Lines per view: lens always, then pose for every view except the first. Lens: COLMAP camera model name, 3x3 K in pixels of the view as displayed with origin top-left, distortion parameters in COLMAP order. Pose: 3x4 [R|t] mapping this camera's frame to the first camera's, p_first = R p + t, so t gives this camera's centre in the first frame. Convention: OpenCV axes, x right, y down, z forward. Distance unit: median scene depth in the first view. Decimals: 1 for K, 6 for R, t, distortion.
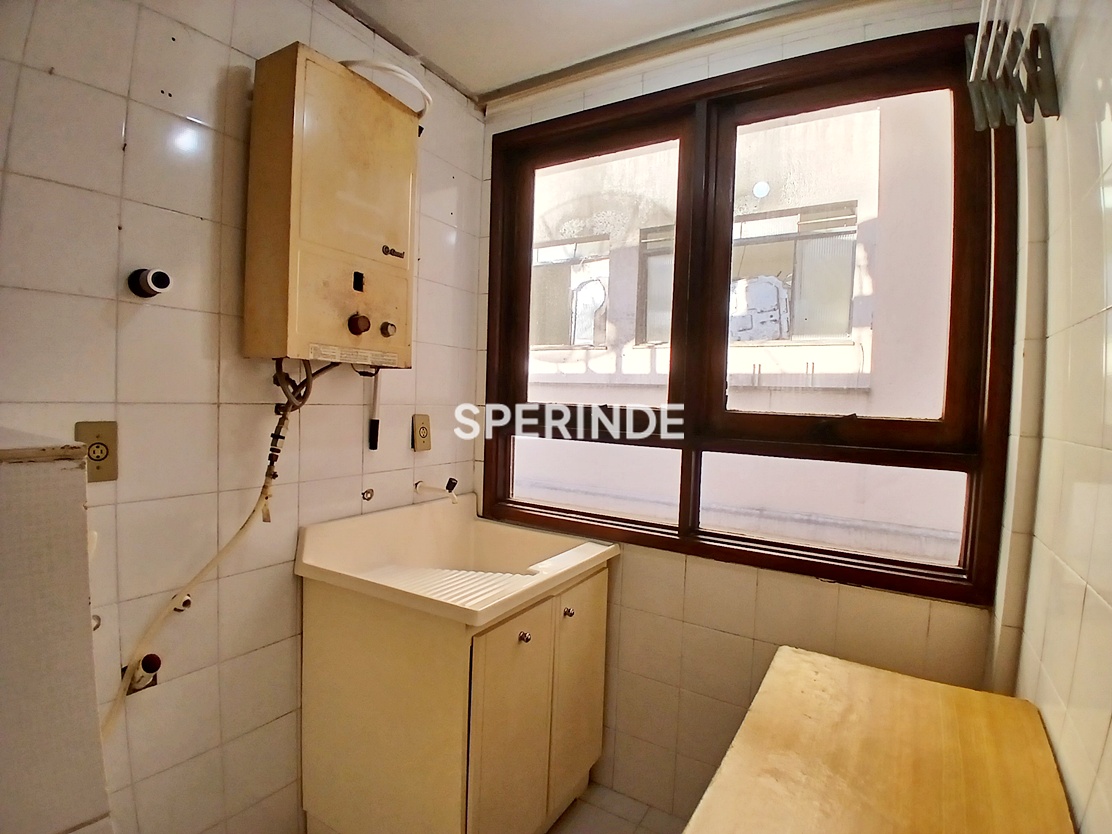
lens RADIAL K [[558.3, 0, 559.2], [0, 558.3, 417.8], [0, 0, 1]] dist [0.012554, -0.042807]
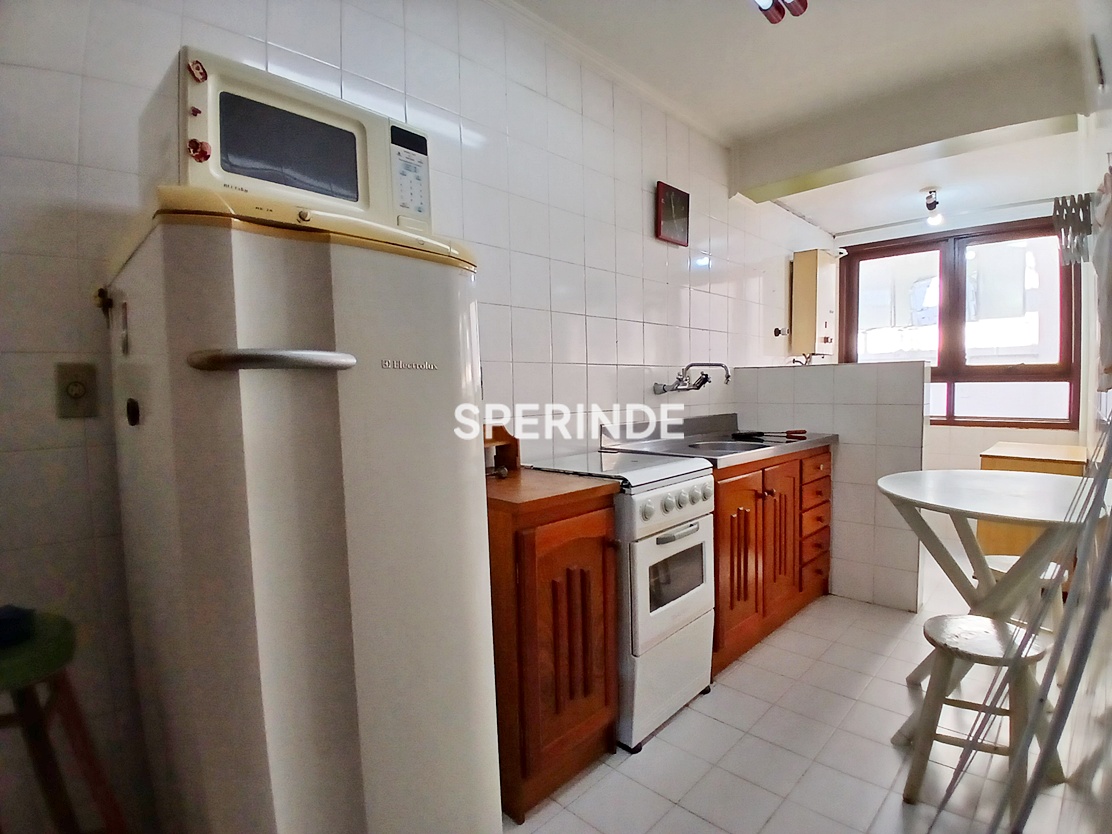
lens RADIAL K [[558.3, 0, 559.2], [0, 558.3, 417.8], [0, 0, 1]] dist [0.012554, -0.042807]
pose [[0.974138, -0.027144, -0.224320, -0.899215], [0.033966, 0.999069, 0.026607, 0.092737], [0.223388, -0.033538, 0.974152, -1.766630]]
